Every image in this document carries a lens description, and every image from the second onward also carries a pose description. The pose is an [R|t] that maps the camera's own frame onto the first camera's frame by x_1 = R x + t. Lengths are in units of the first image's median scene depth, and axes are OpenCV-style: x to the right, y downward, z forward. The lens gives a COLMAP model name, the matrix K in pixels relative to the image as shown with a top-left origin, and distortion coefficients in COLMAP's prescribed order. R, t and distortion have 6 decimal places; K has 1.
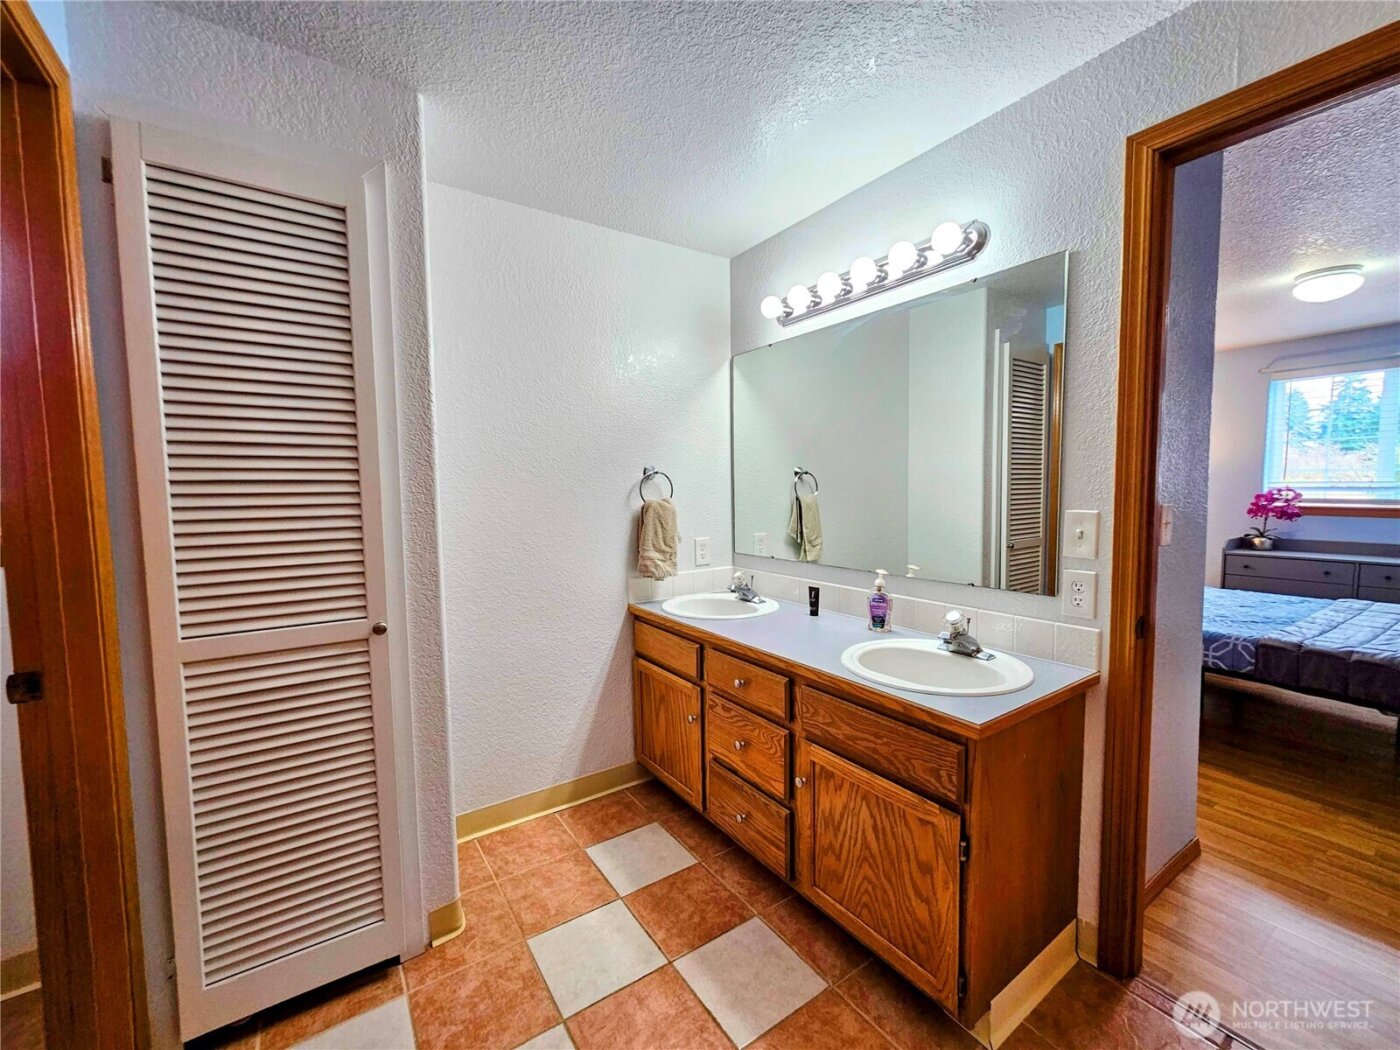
lens RADIAL K [[577.1, 0, 702.4], [0, 577.1, 529.8], [0, 0, 1]] dist [-0.005328, 0.003803]
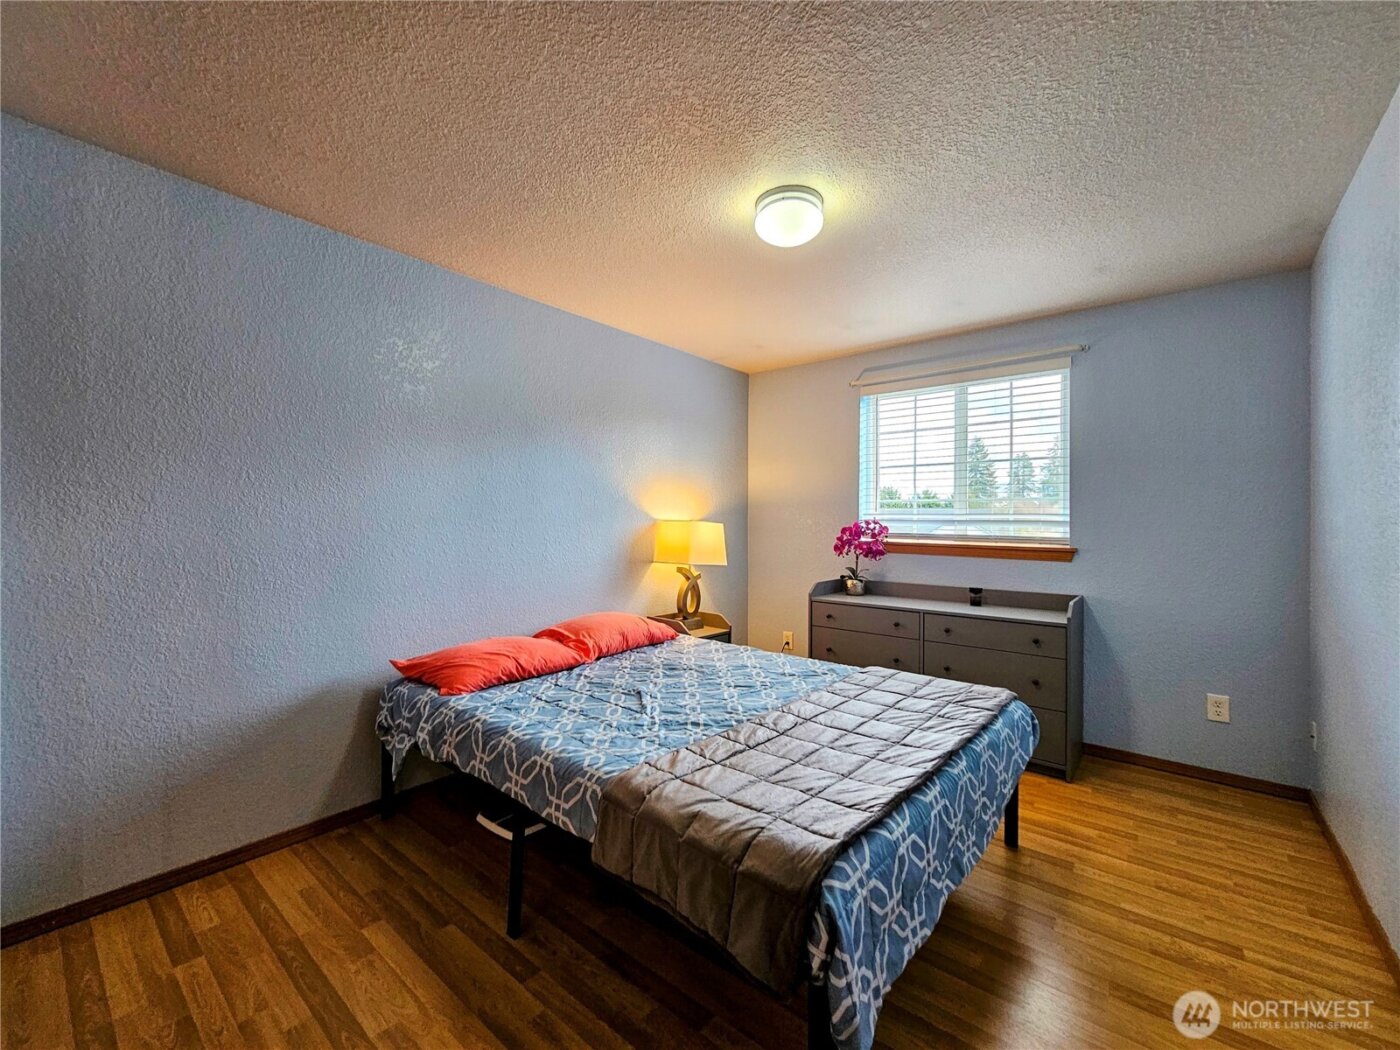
lens RADIAL K [[577.1, 0, 696.5], [0, 577.1, 521.0], [0, 0, 1]] dist [-0.005328, 0.003803]
pose [[0.962002, 0.017491, 0.272483, 0.520737], [-0.000360, 0.998026, -0.062795, -0.017995], [-0.273043, 0.060310, 0.960109, 0.254822]]
